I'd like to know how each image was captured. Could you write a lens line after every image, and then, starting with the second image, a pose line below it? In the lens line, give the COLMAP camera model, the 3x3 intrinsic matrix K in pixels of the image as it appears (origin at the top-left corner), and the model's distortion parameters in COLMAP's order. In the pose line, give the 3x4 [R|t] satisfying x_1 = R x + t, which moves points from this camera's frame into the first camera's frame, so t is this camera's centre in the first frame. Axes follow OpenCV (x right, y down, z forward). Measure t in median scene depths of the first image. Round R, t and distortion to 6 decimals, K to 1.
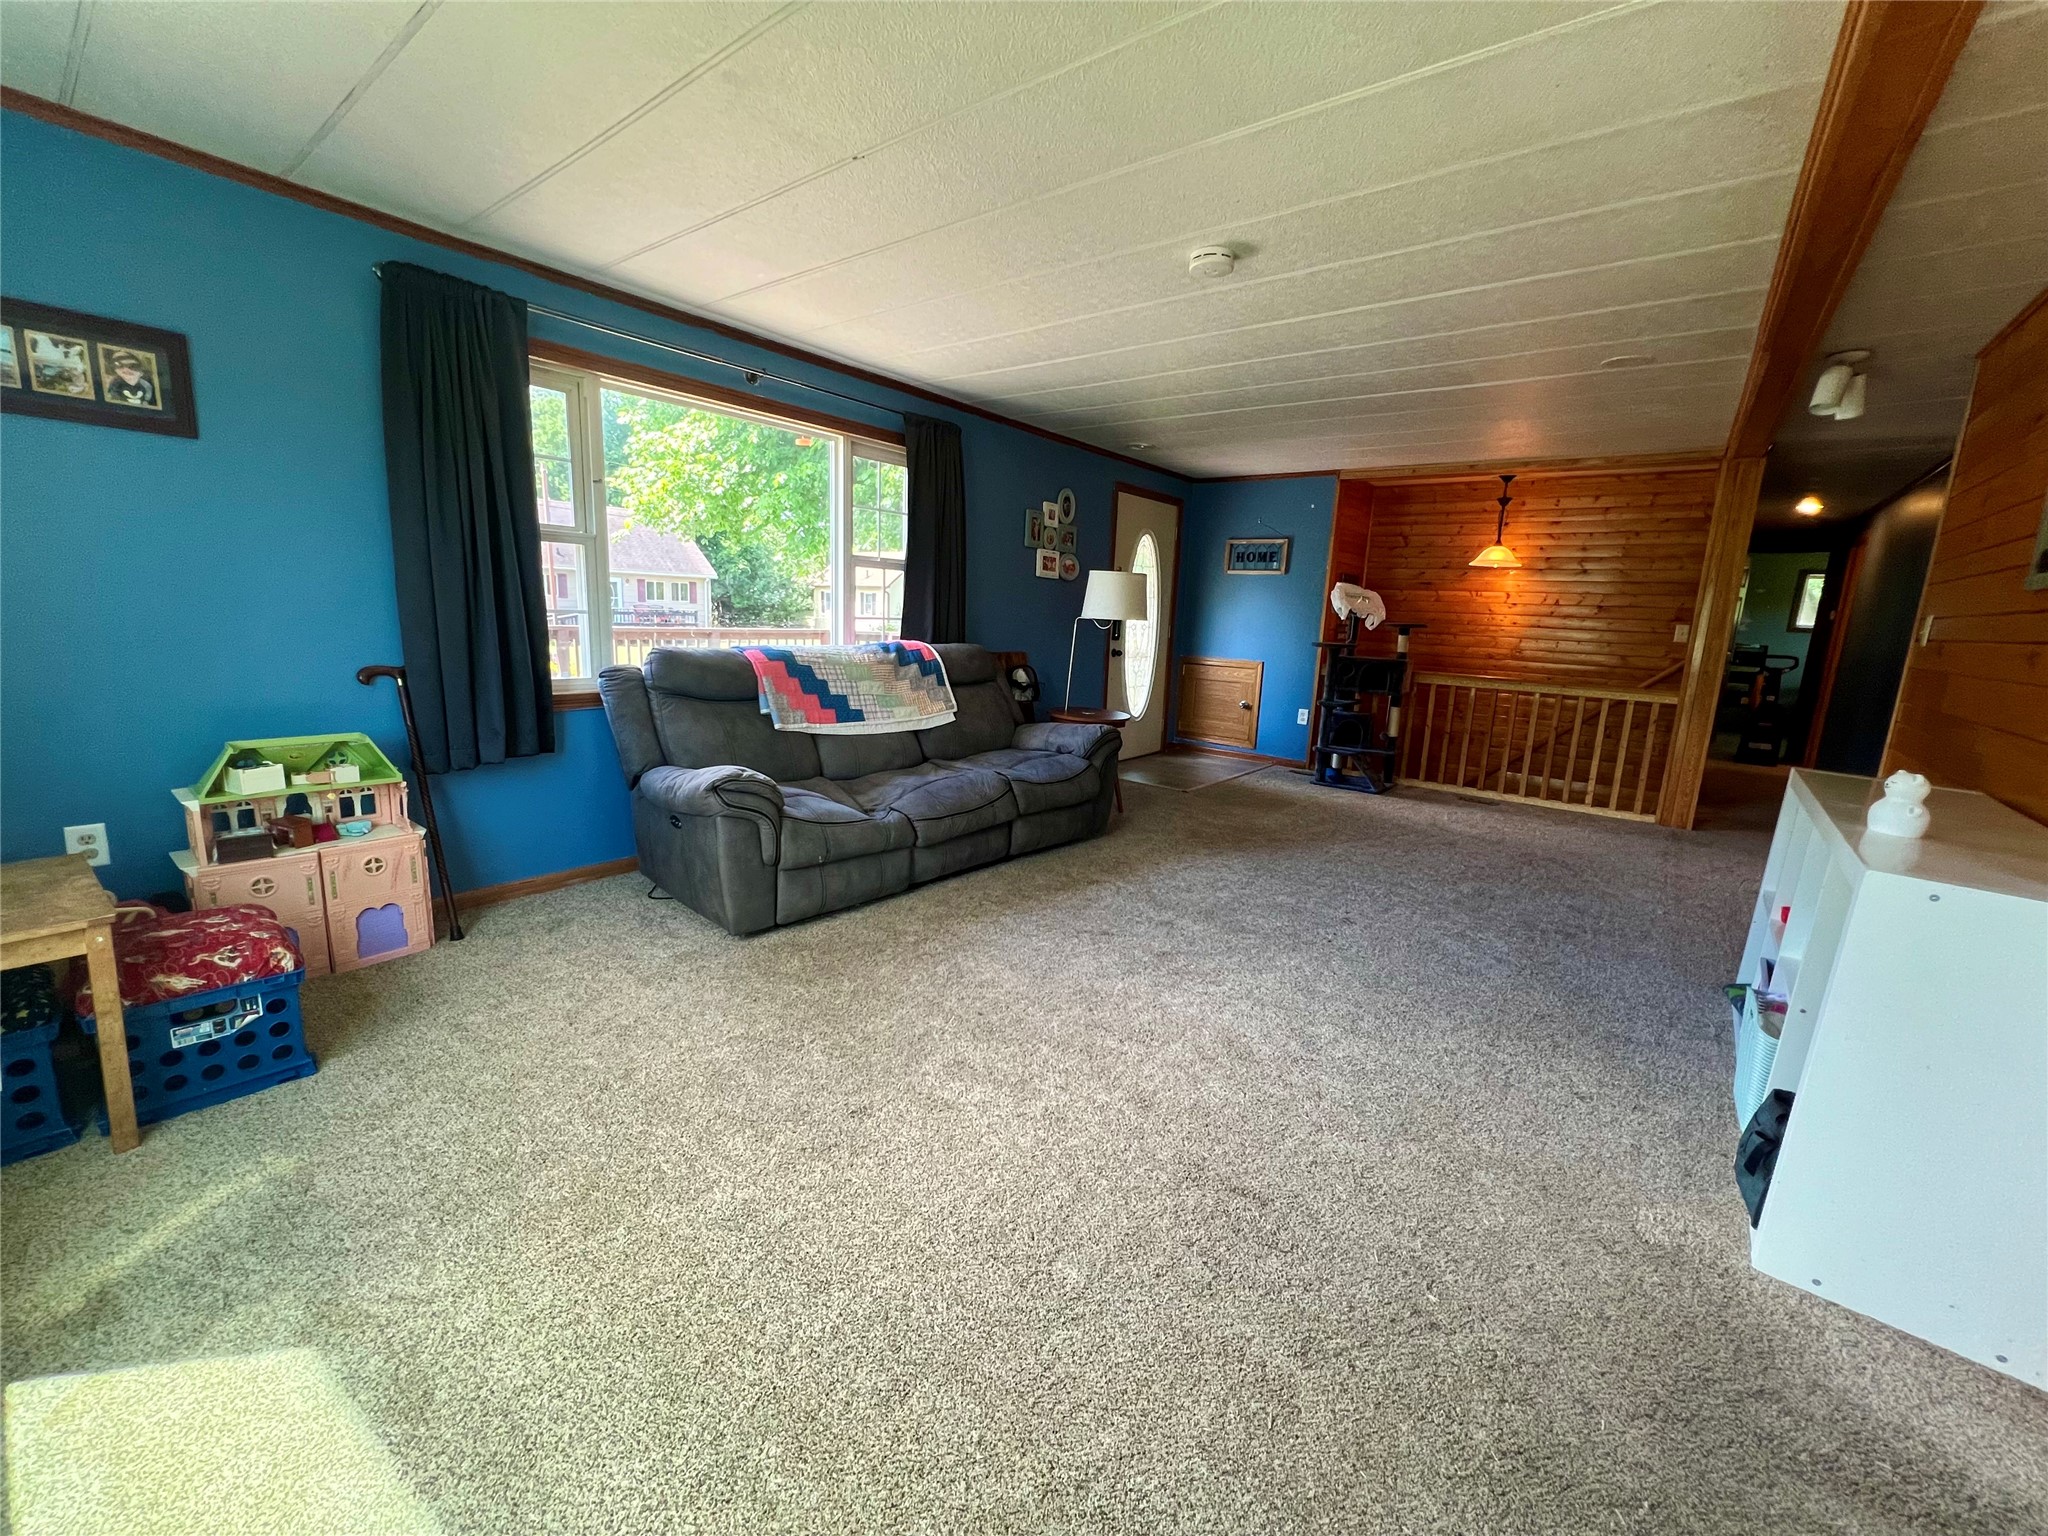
lens RADIAL K [[818.9, 0, 1022.8], [0, 818.9, 767.5], [0, 0, 1]] dist [-0.002452, 0.000946]
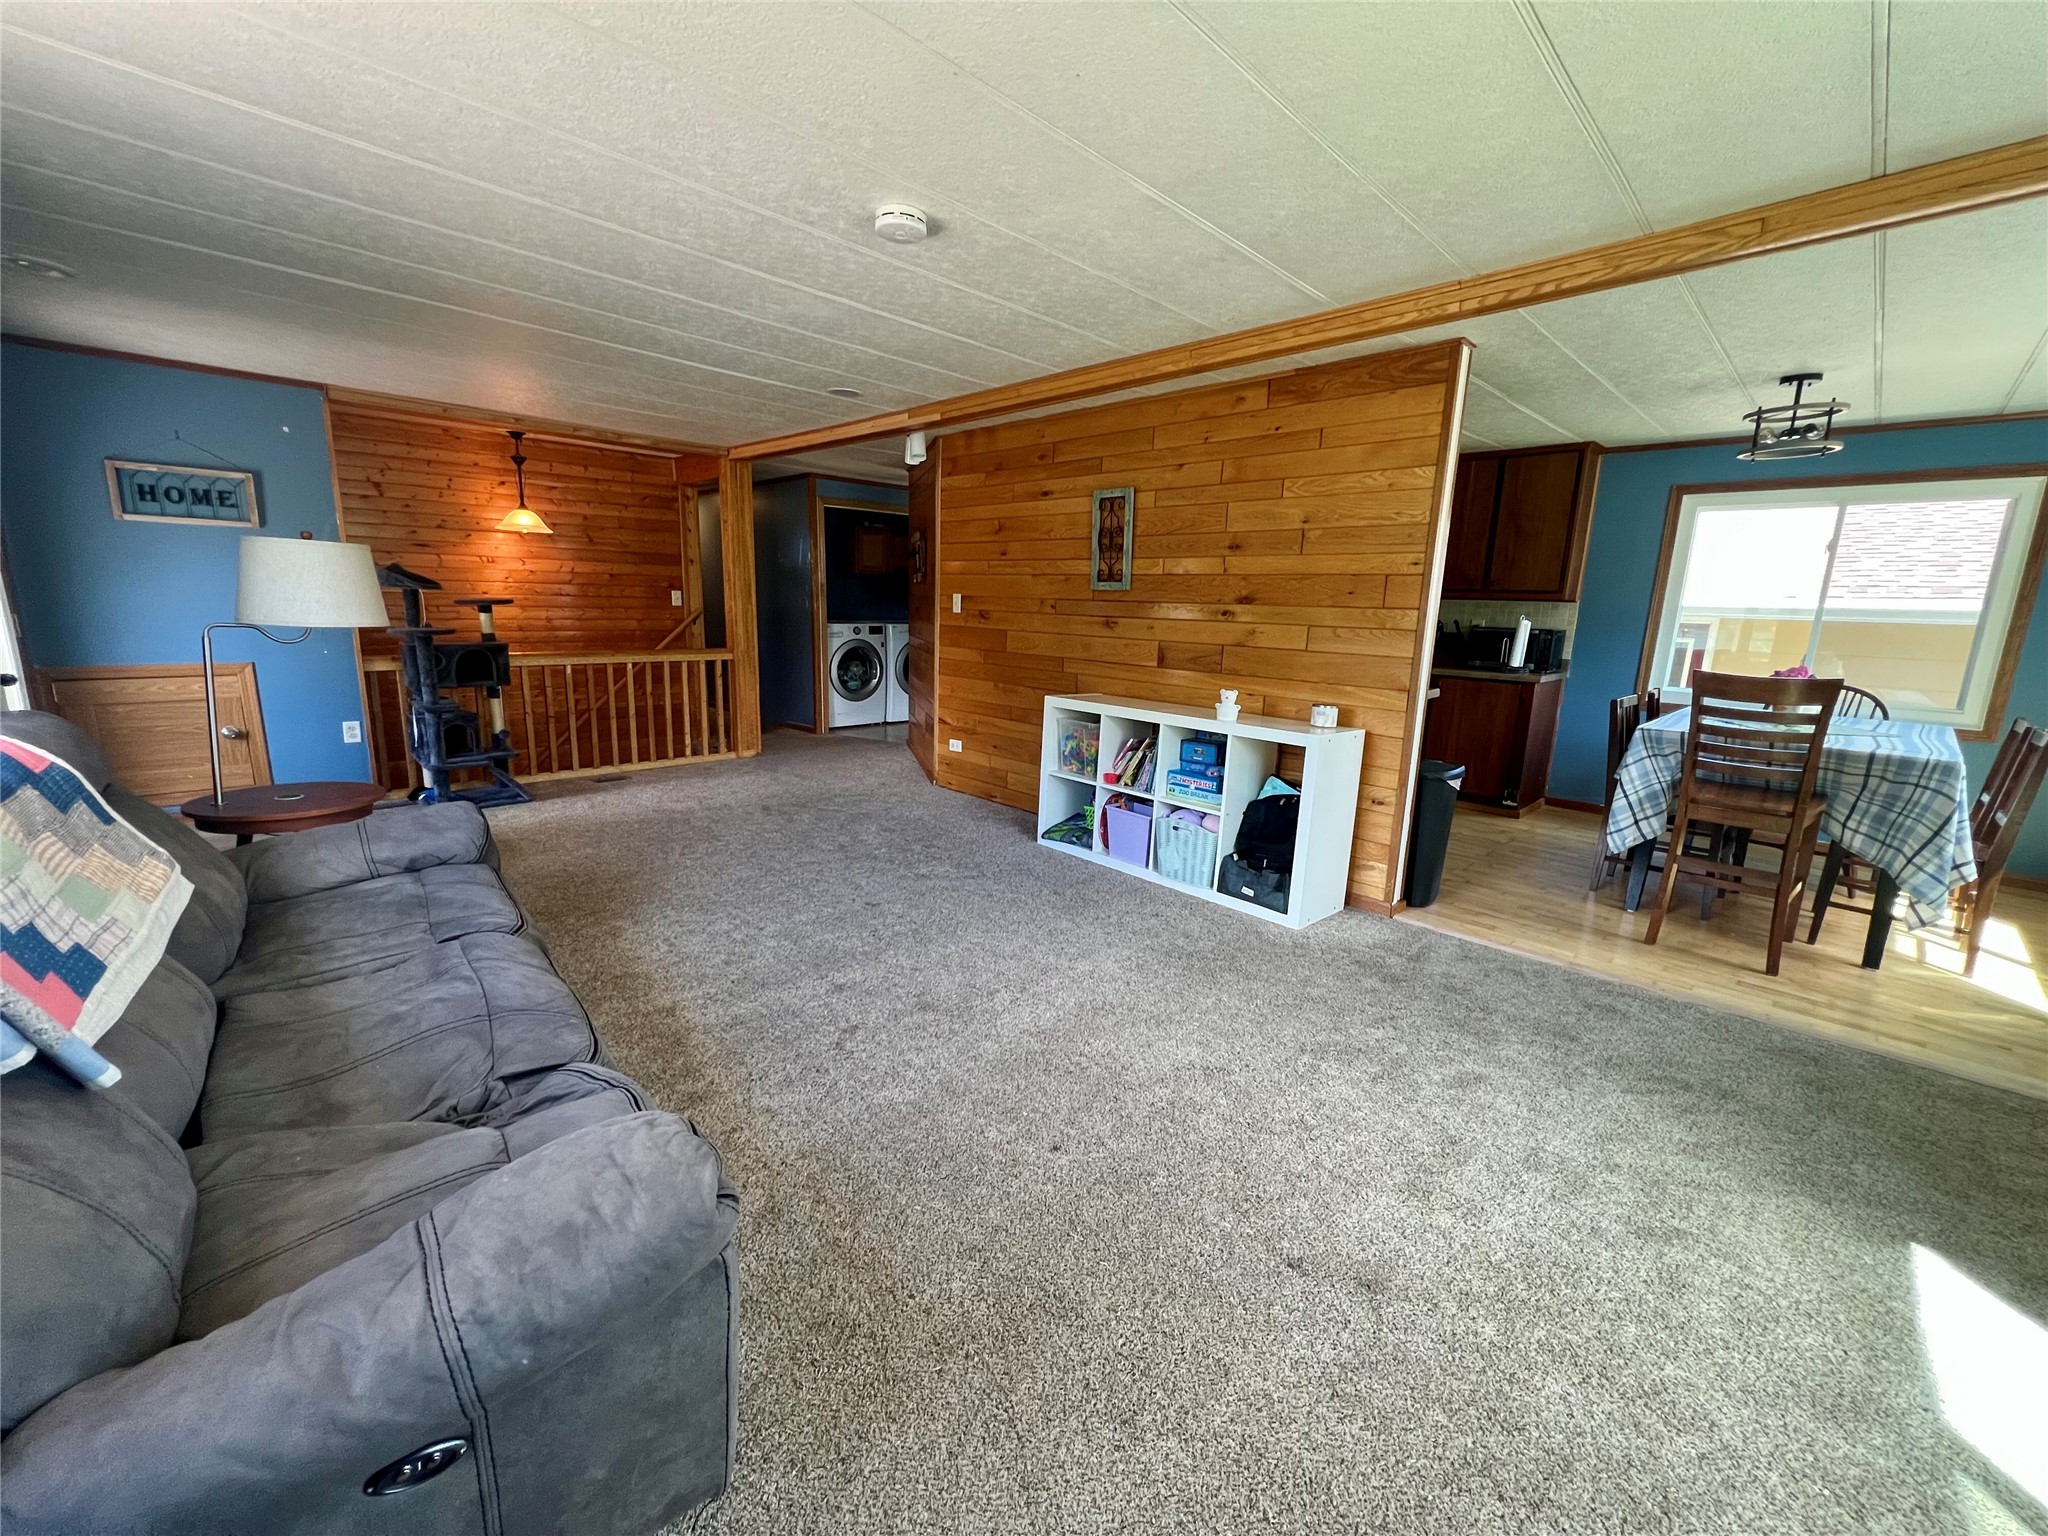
lens RADIAL K [[818.9, 0, 1022.8], [0, 818.9, 759.3], [0, 0, 1]] dist [-0.002452, 0.000946]
pose [[0.132658, -0.230441, 0.964001, -0.345347], [0.167351, 0.963841, 0.207374, -0.112096], [-0.976932, 0.133817, 0.166425, 0.389601]]
